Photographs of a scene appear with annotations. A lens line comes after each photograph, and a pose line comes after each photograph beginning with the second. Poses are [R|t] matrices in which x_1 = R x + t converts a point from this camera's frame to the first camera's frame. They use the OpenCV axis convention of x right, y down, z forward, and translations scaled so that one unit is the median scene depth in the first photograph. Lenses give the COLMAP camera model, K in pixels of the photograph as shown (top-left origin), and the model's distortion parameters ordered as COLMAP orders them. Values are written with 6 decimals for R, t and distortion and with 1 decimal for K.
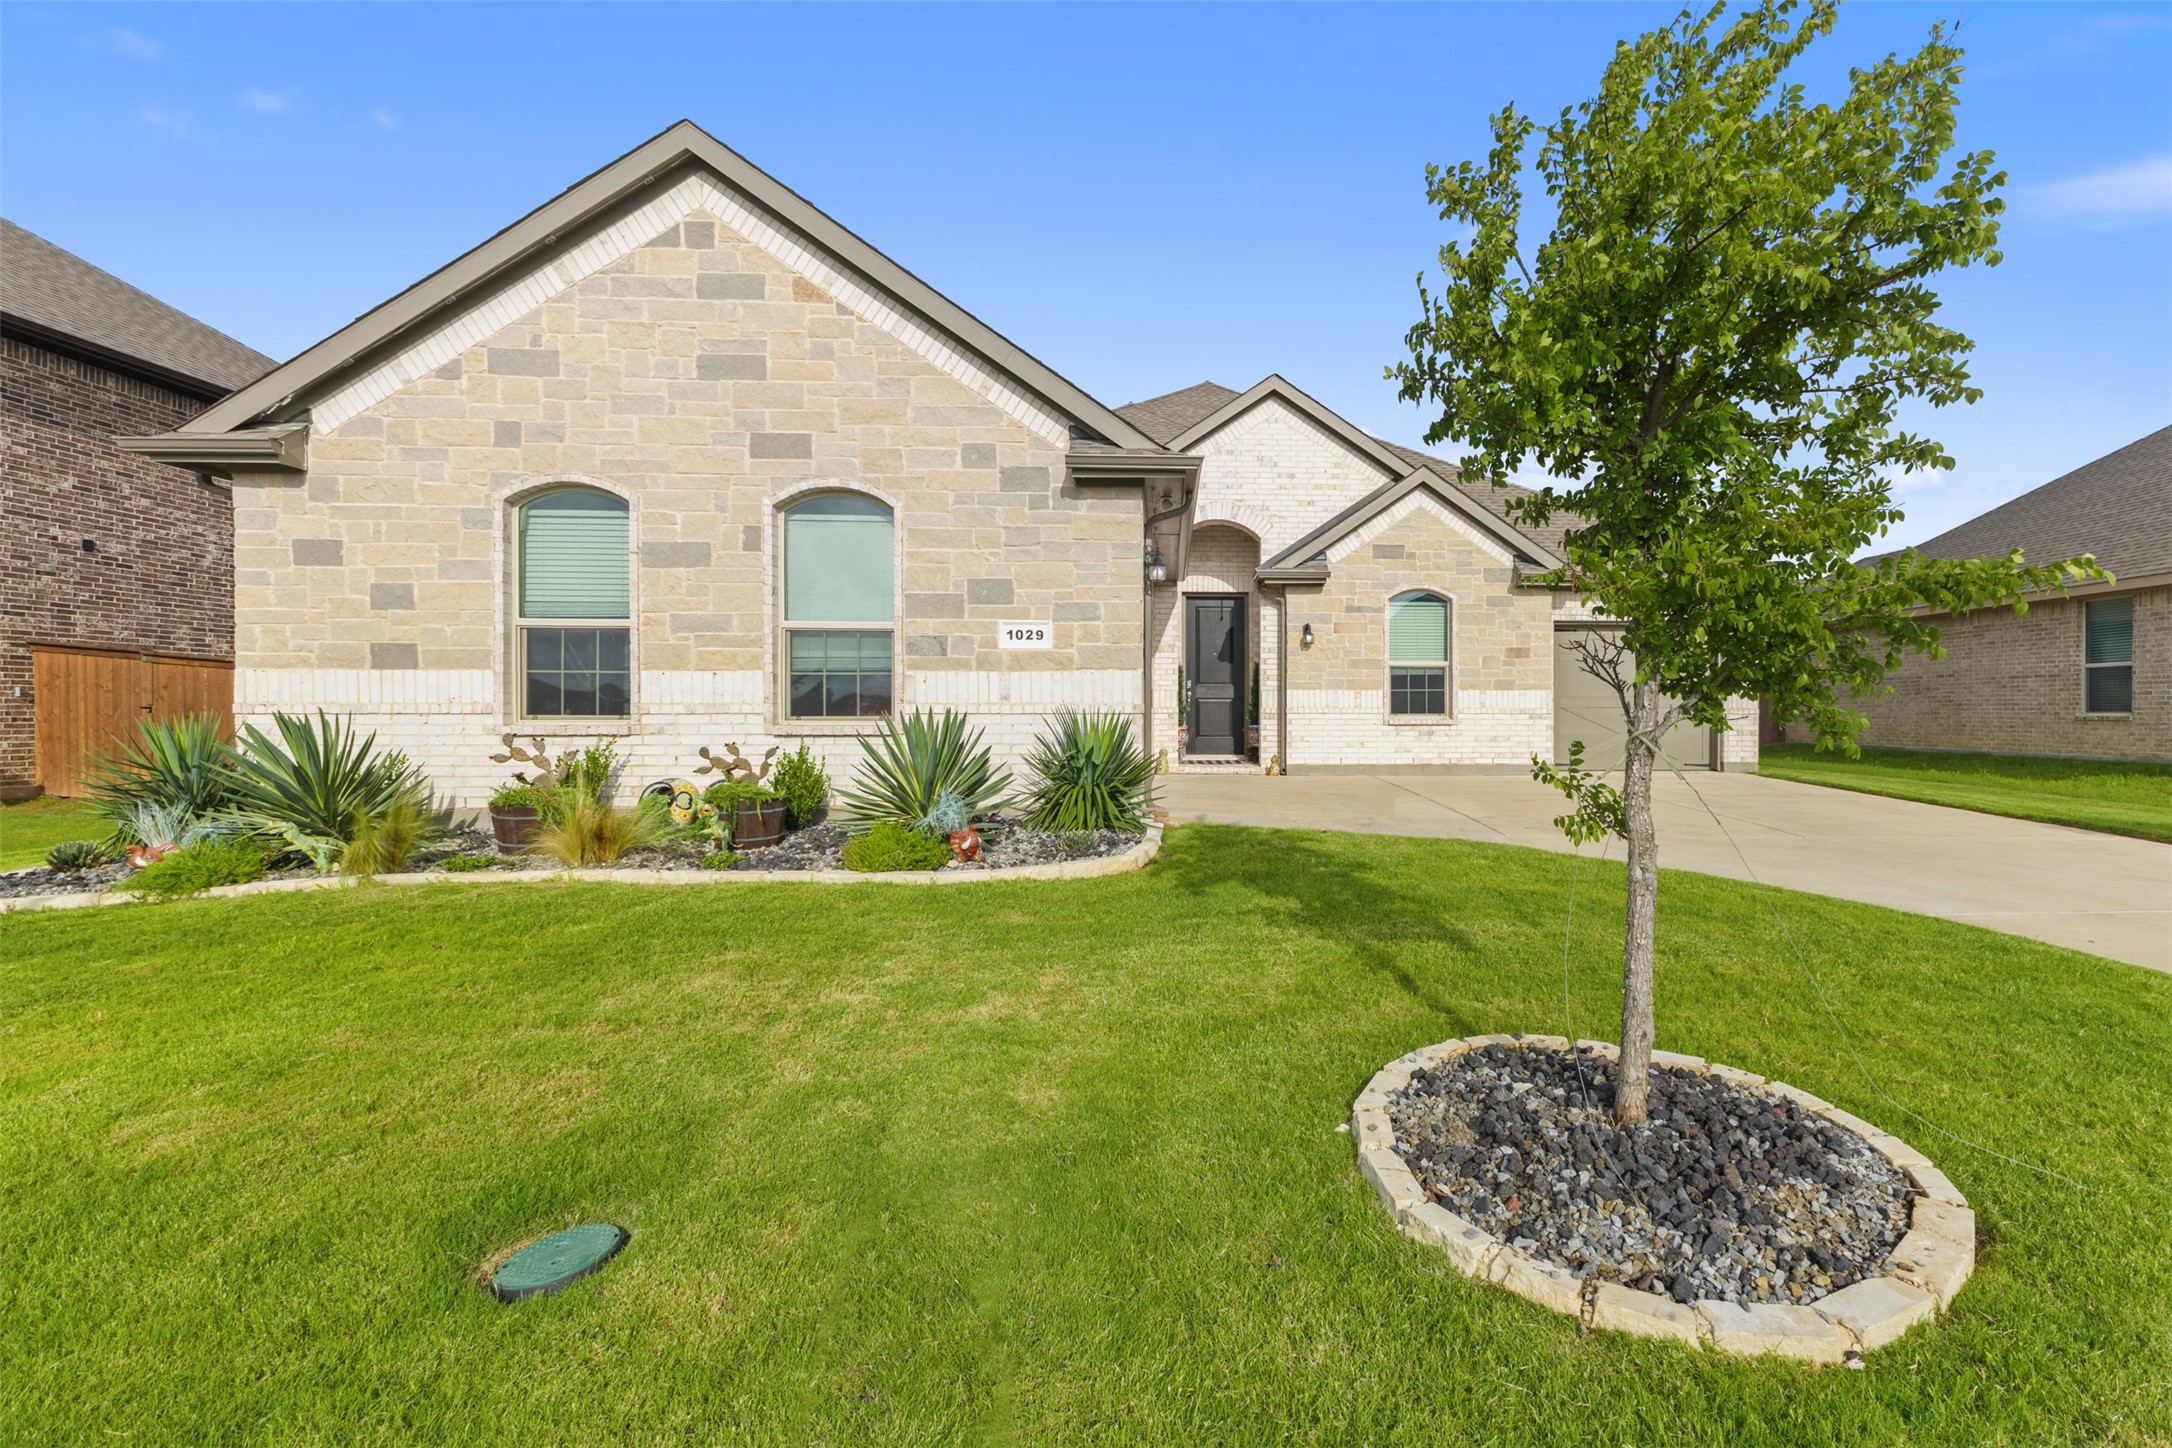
lens RADIAL K [[987.6, 0, 1170.0], [0, 987.6, 717.5], [0, 0, 1]] dist [0.005846, -0.000440]
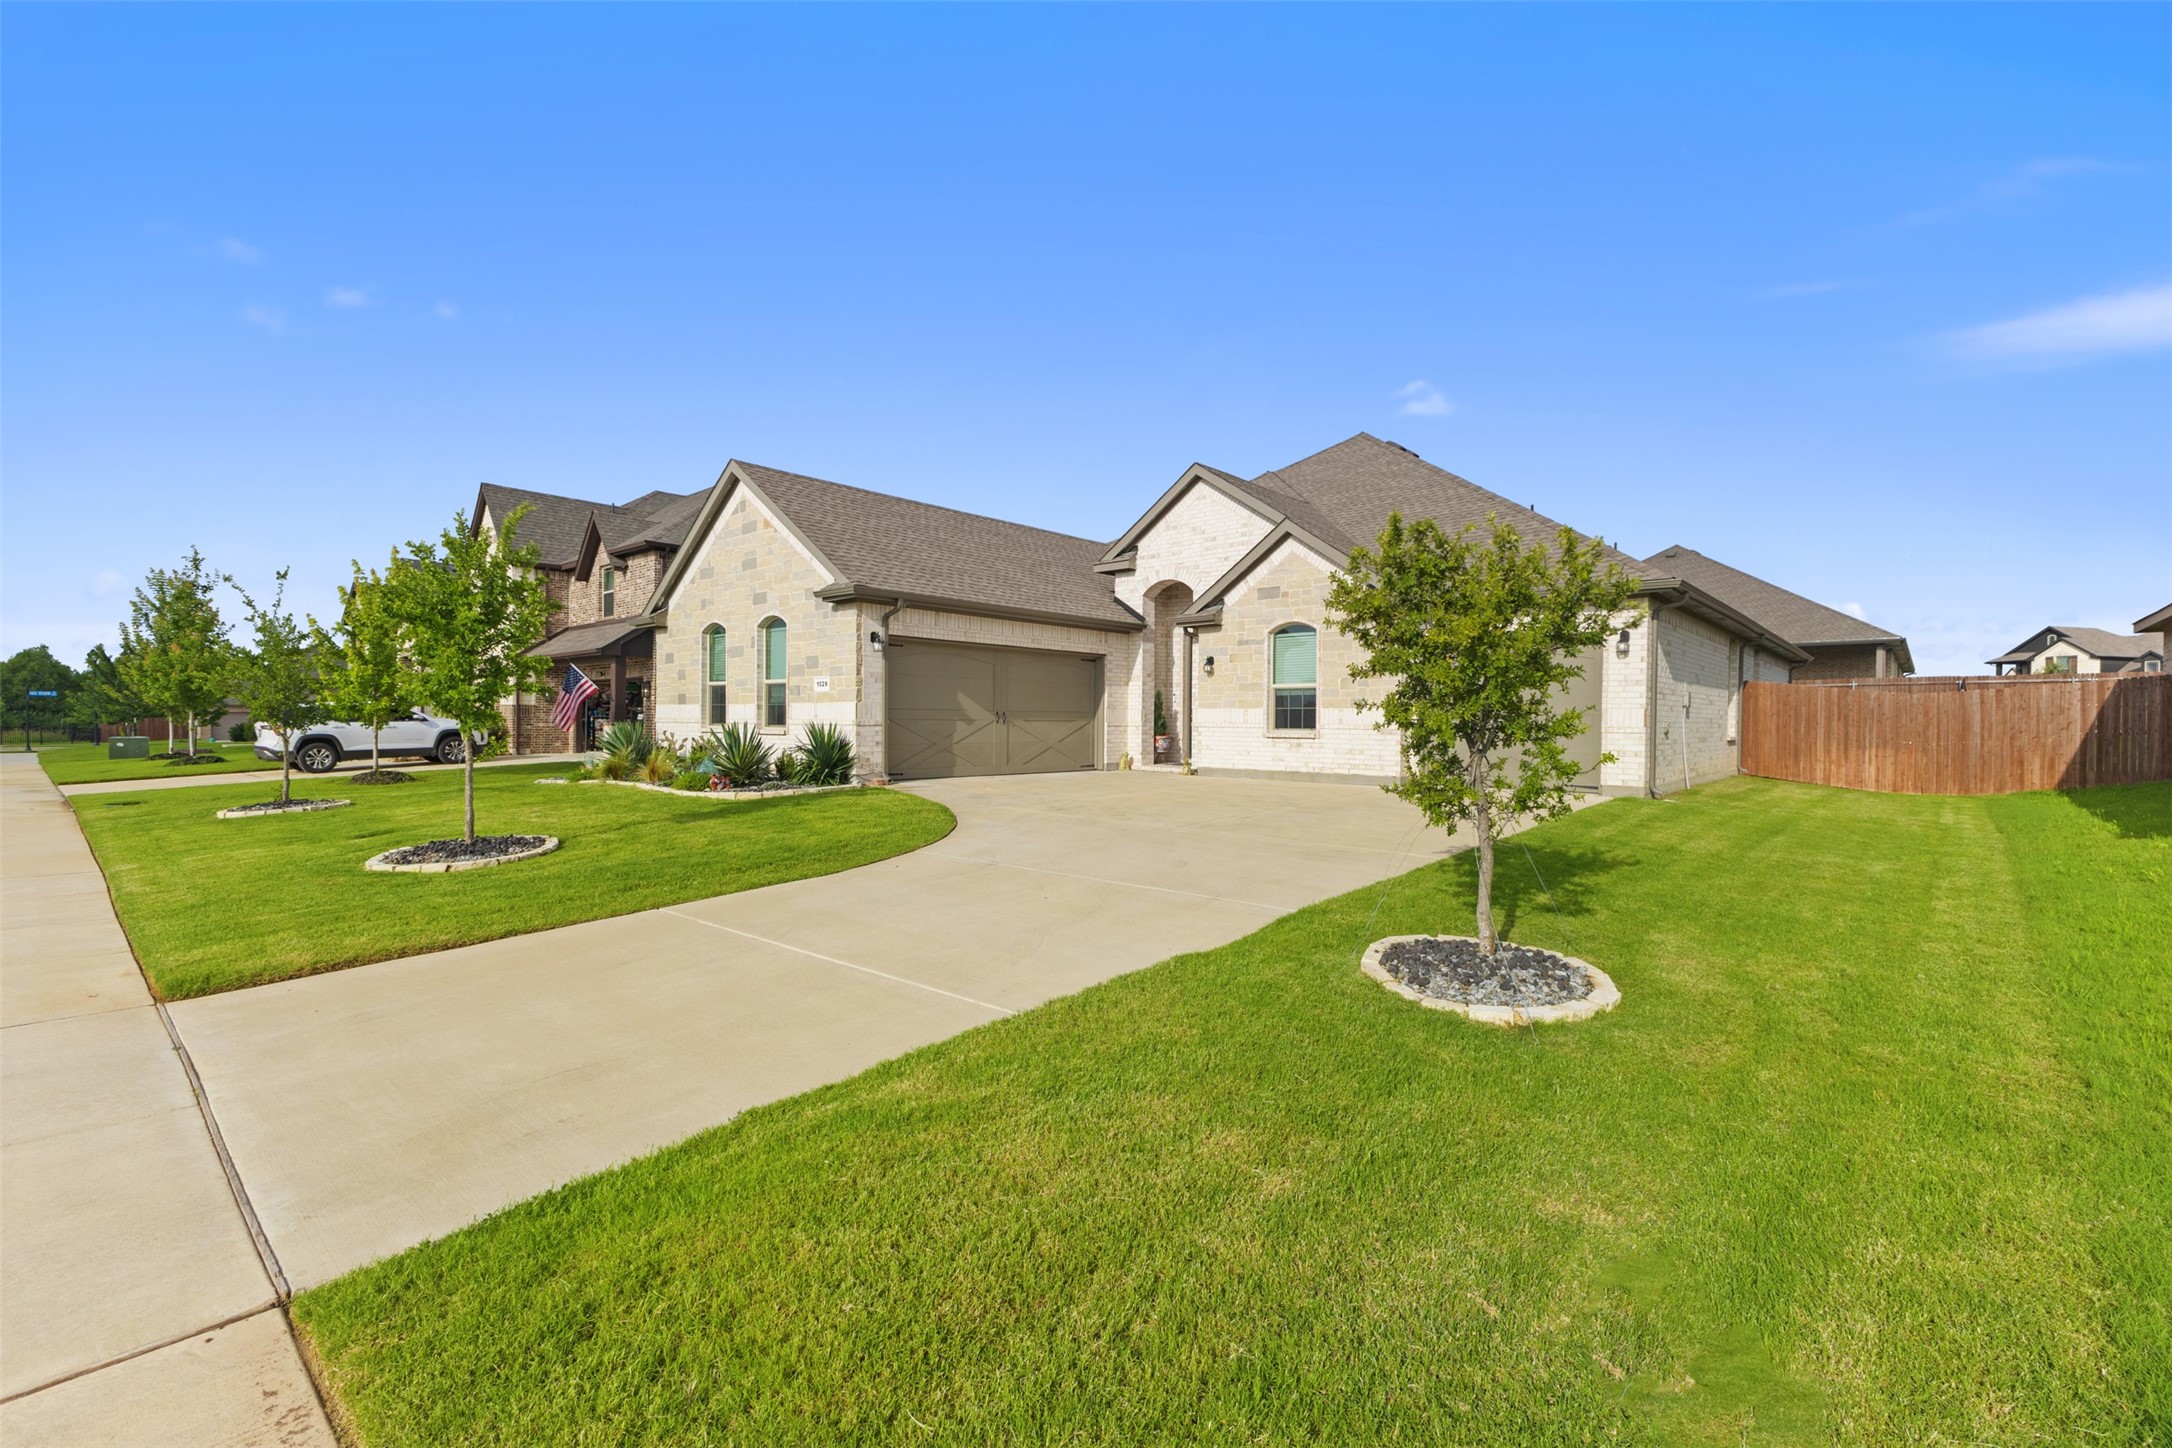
lens RADIAL K [[934.7, 0, 1084.9], [0, 934.7, 731.7], [0, 0, 1]] dist [0.006115, -0.000664]
pose [[0.696833, 0.014251, -0.717092, 1.367415], [-0.011694, 0.999895, 0.008508, -0.010531], [0.717138, 0.002457, 0.696927, 0.083570]]
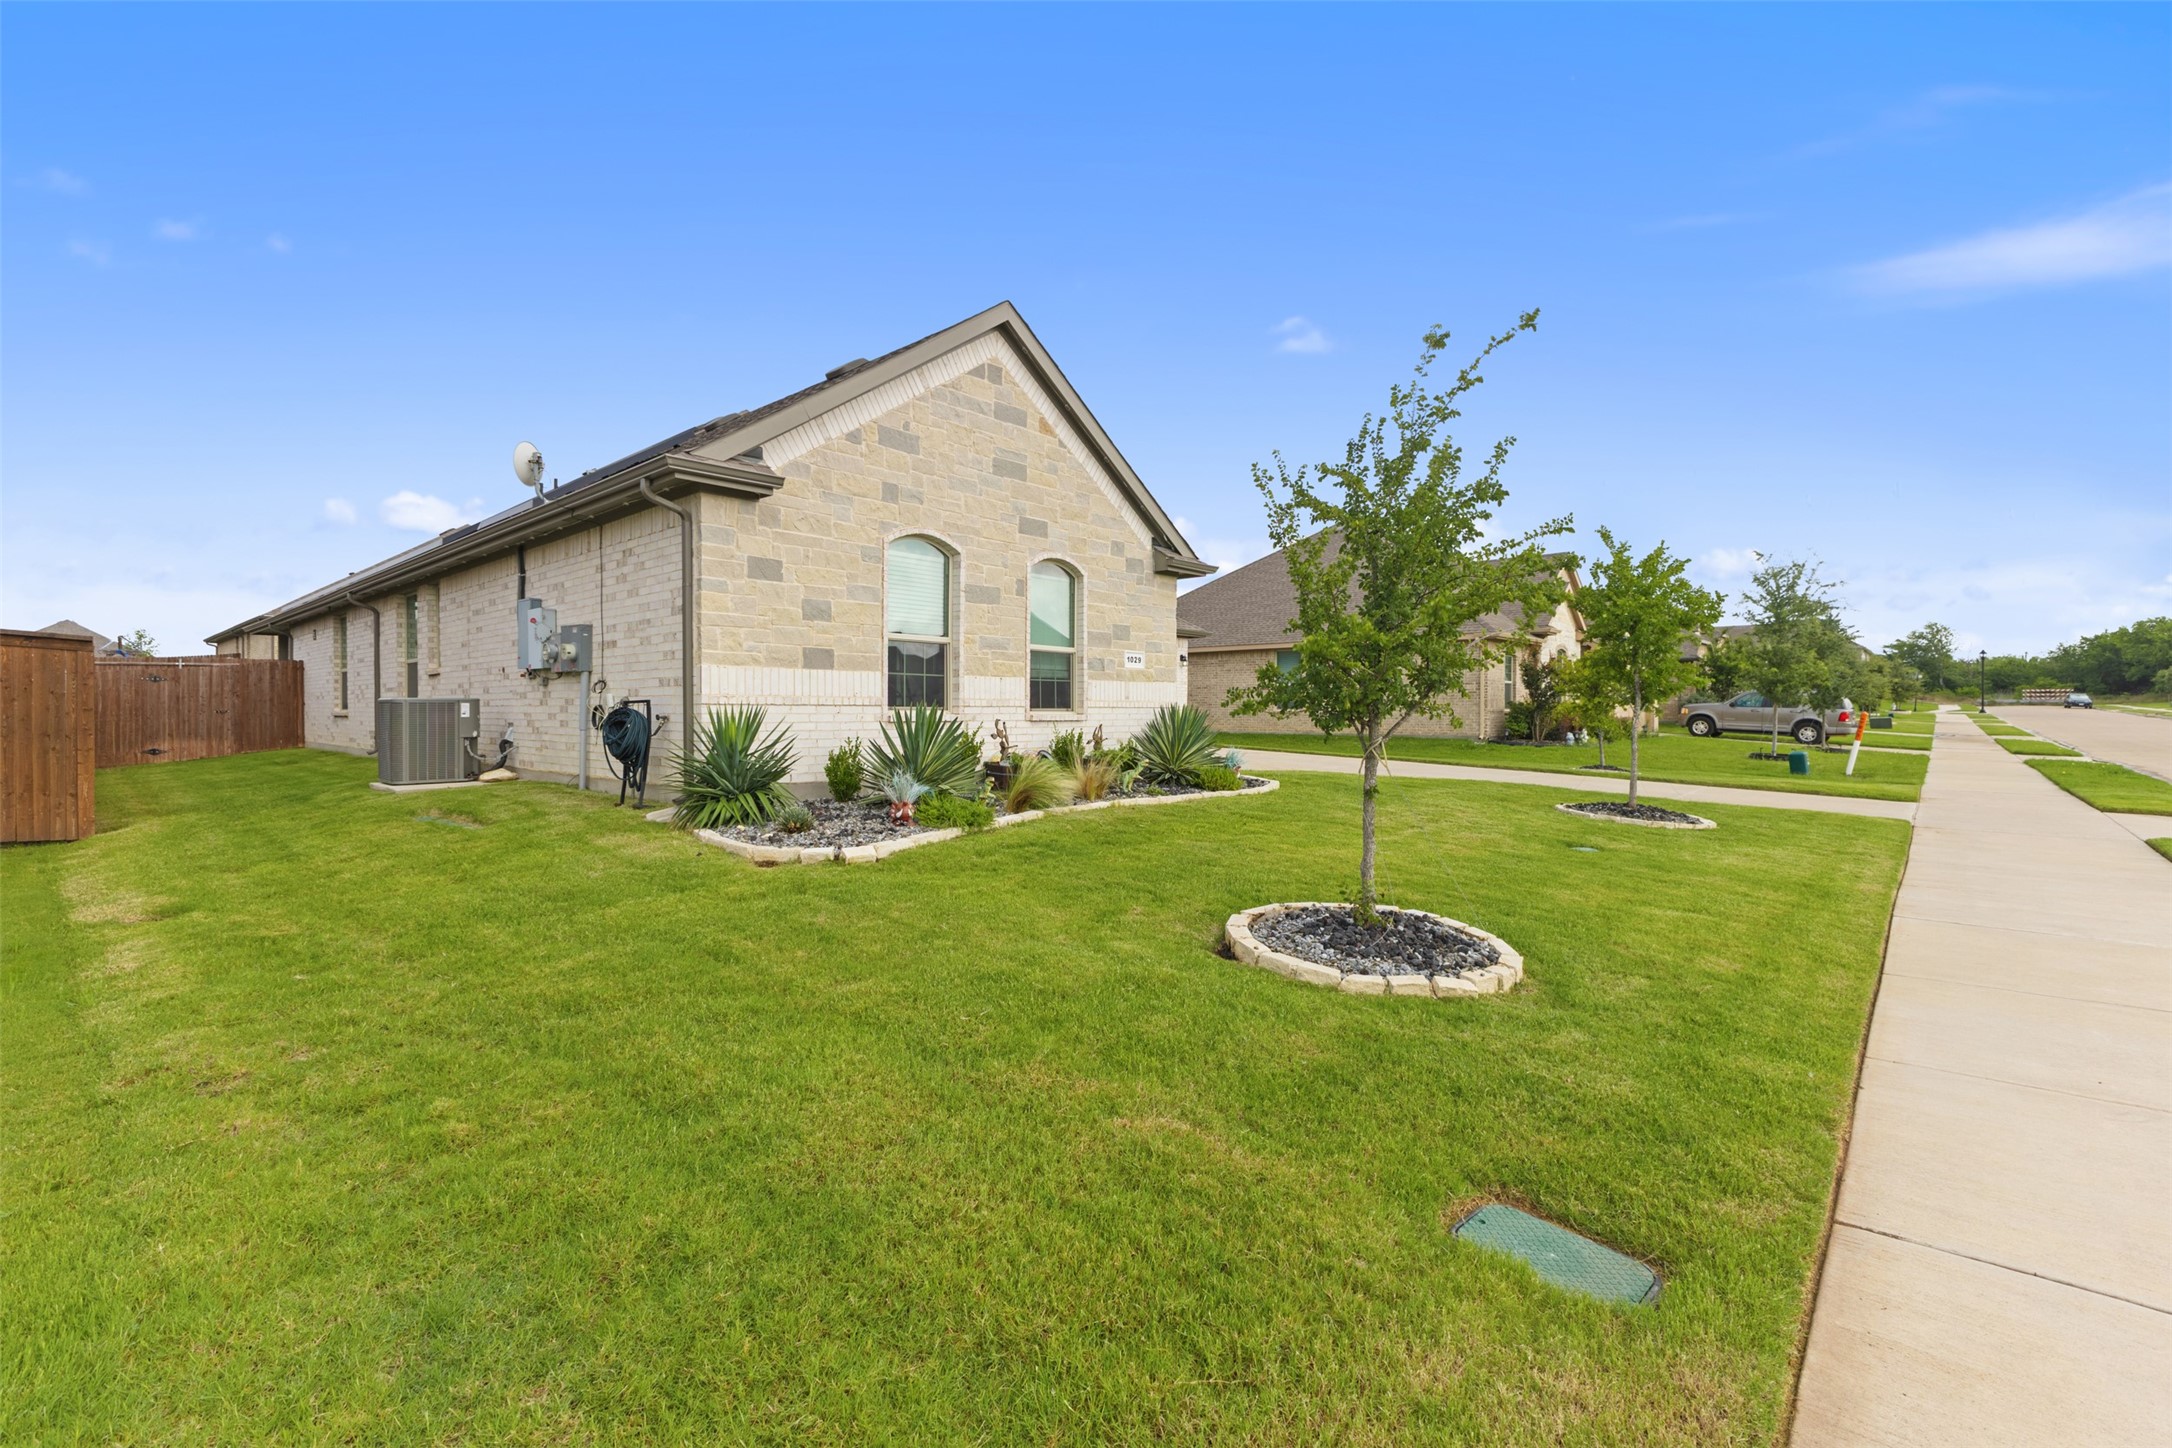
lens RADIAL K [[934.7, 0, 1083.2], [0, 934.7, 712.9], [0, 0, 1]] dist [0.006115, -0.000664]
pose [[0.723625, 0.001082, 0.690193, -1.159992], [-0.001548, 0.999999, 0.000056, 0.005045], [-0.690192, -0.001109, 0.723625, -0.066822]]
